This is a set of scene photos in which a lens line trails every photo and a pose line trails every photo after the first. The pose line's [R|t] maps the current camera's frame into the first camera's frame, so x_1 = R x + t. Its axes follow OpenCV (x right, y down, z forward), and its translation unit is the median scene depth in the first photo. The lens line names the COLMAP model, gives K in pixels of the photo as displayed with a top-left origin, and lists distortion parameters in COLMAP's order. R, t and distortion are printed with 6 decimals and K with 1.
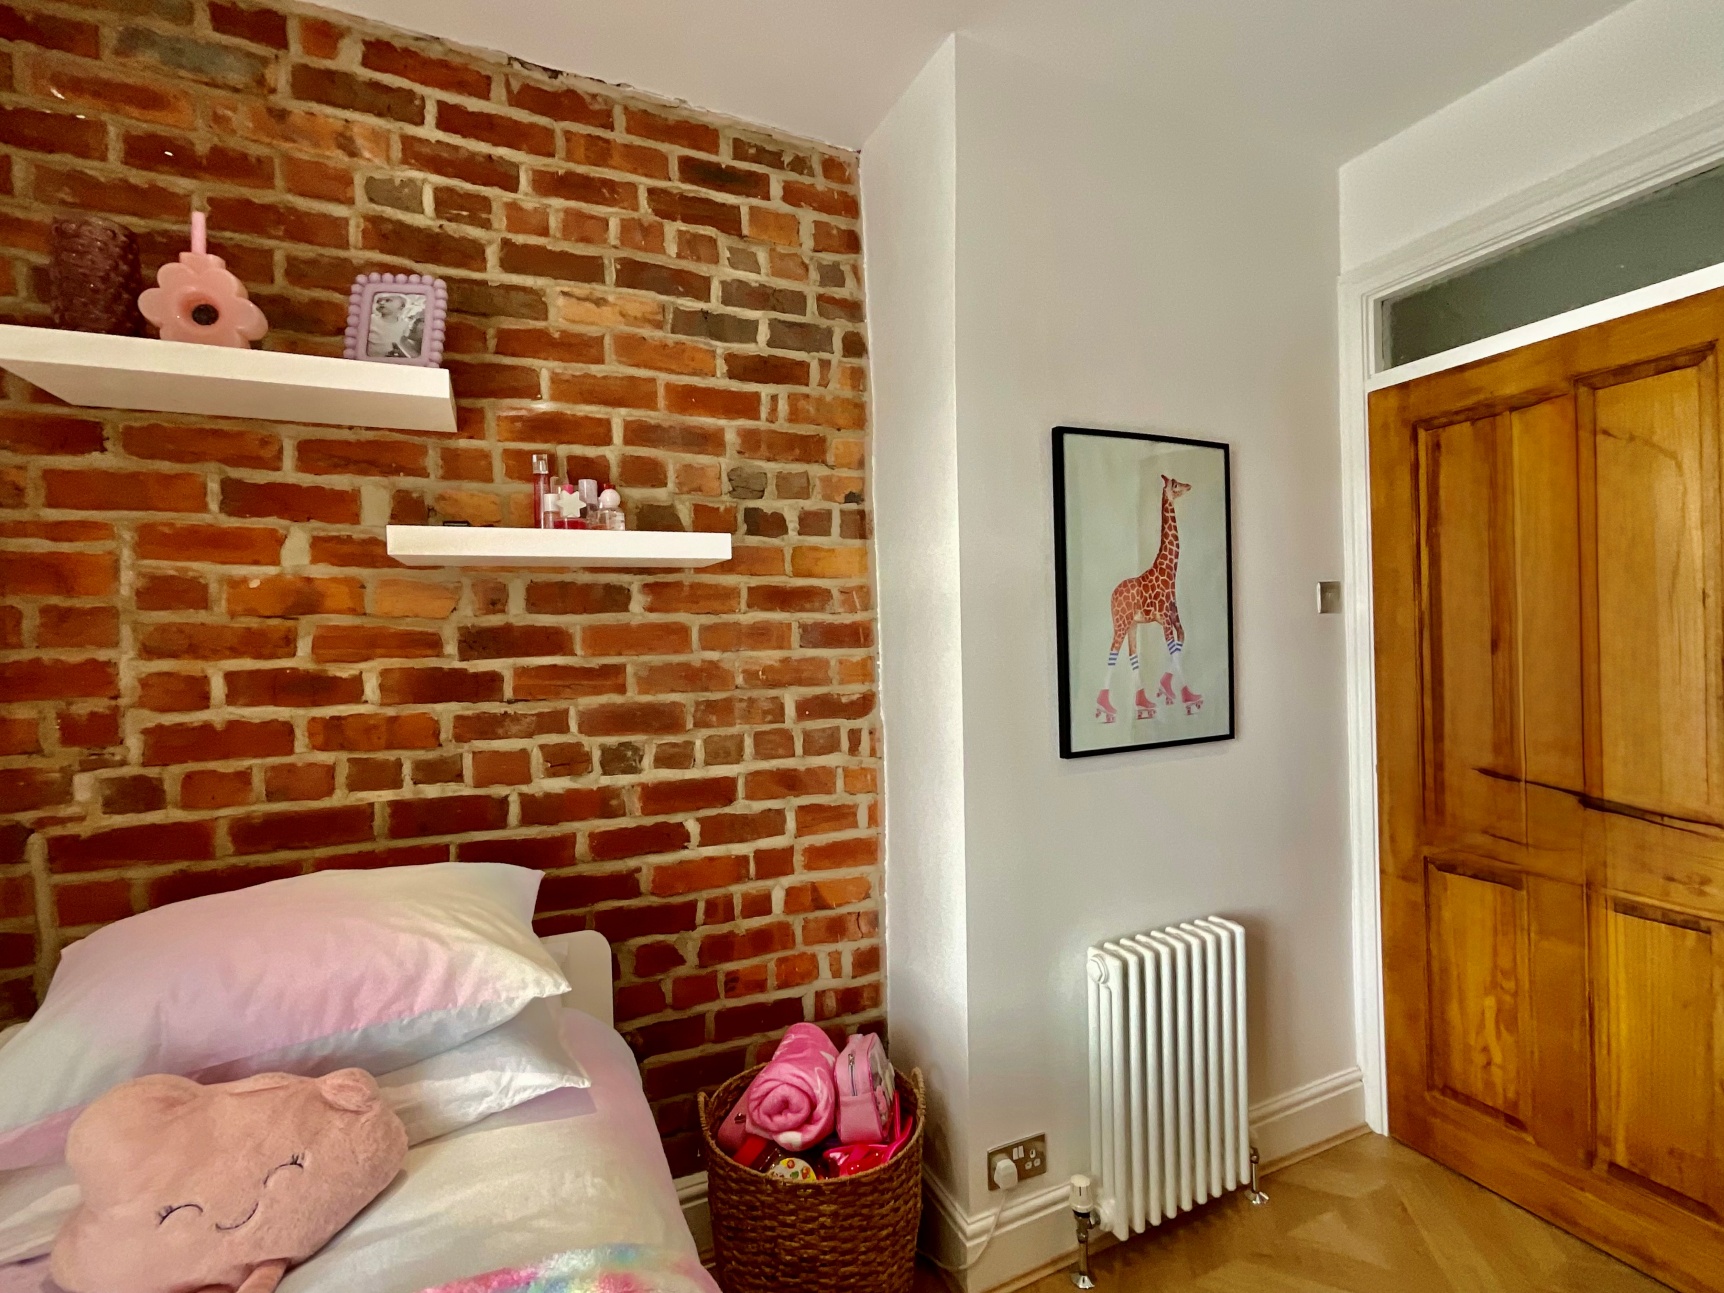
lens RADIAL K [[772.3, 0, 866.5], [0, 772.3, 646.1], [0, 0, 1]] dist [-0.002940, 0.000378]
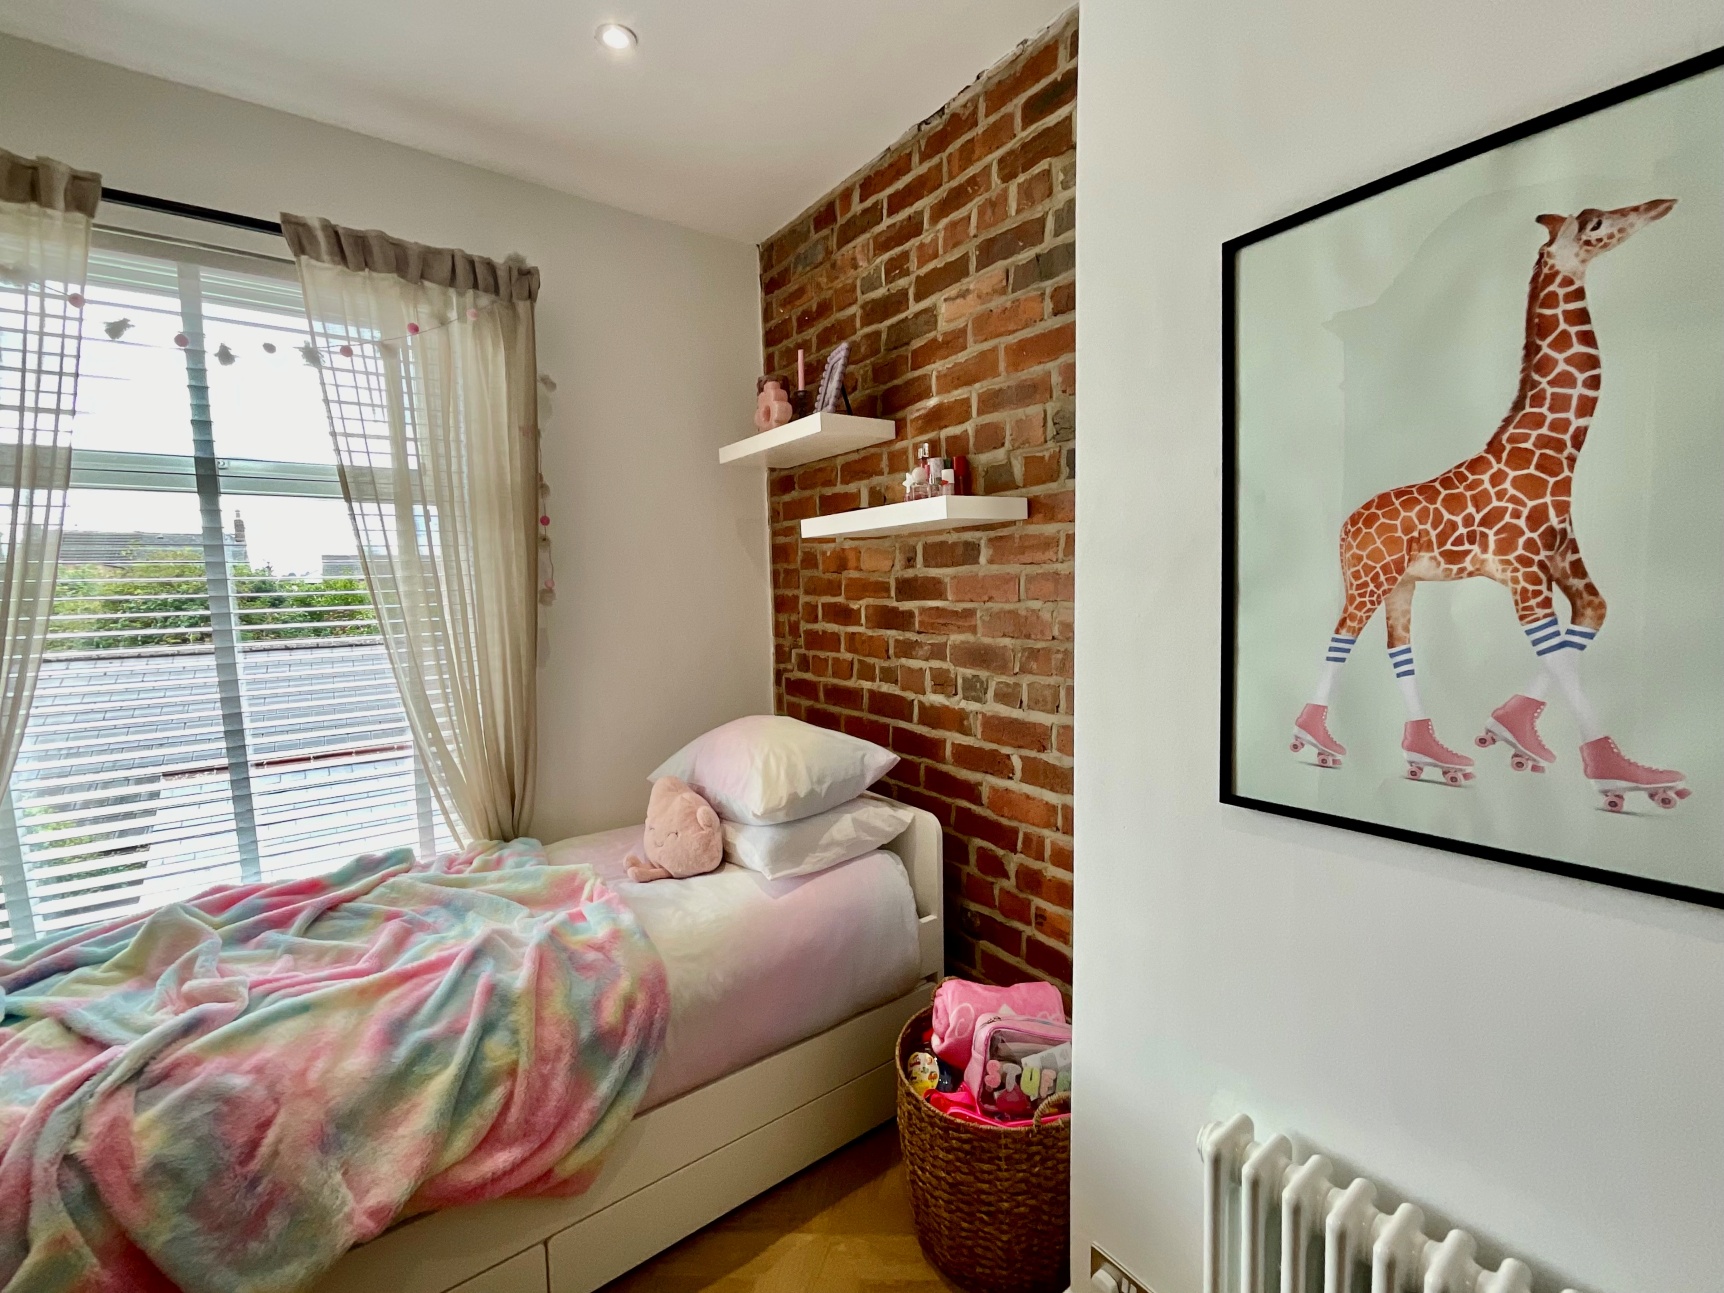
lens RADIAL K [[738.9, 0, 862.0], [0, 738.9, 646.5], [0, 0, 1]] dist [-0.003210, 0.001431]
pose [[0.223170, 0.103152, -0.969306, 0.739272], [0.011542, 0.994036, 0.108442, -0.043745], [0.974711, -0.035389, 0.220649, 0.583345]]
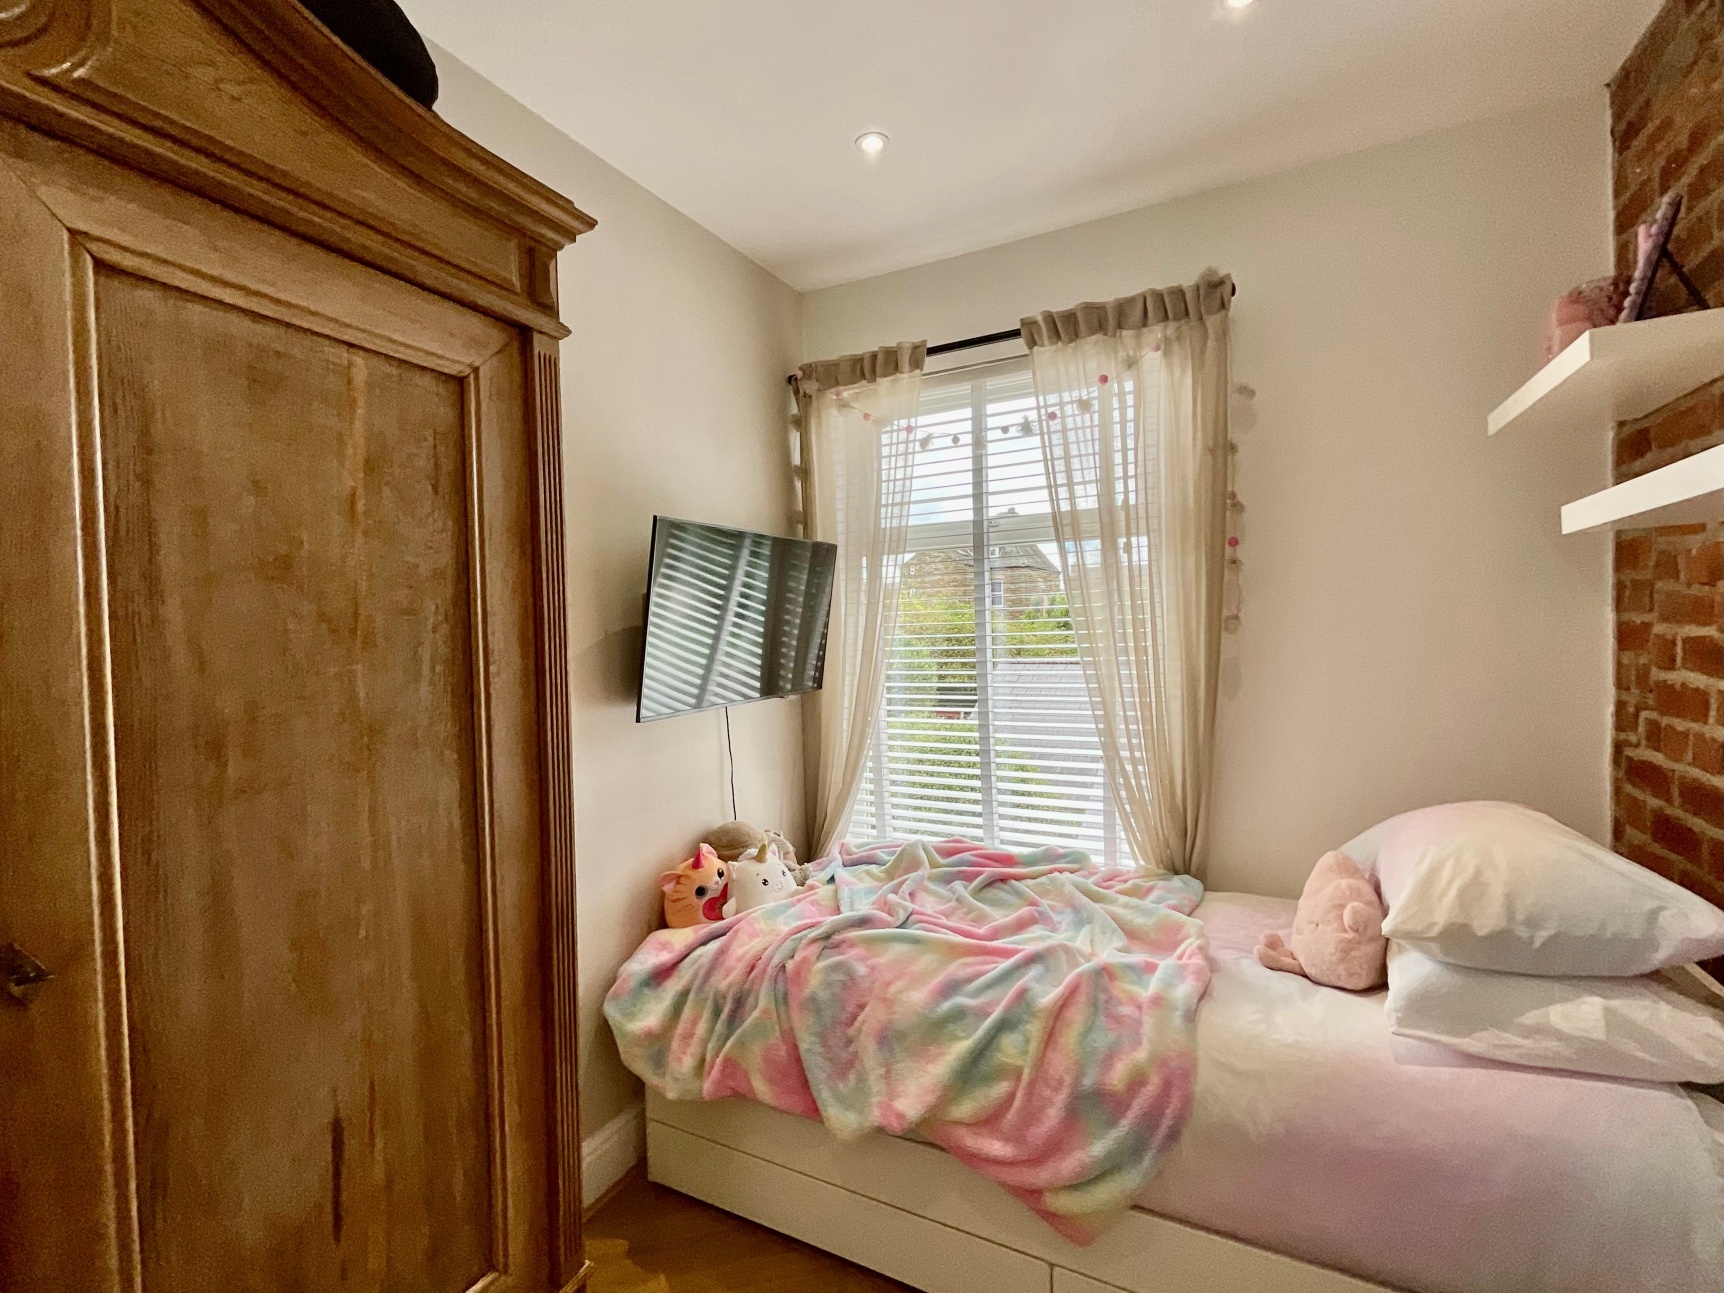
lens RADIAL K [[772.3, 0, 866.5], [0, 772.3, 646.1], [0, 0, 1]] dist [-0.002940, 0.000378]
pose [[-0.778152, 0.063567, -0.624851, 0.593616], [0.044421, 0.997944, 0.046204, -0.044481], [0.626504, 0.008198, -0.779375, 0.931653]]
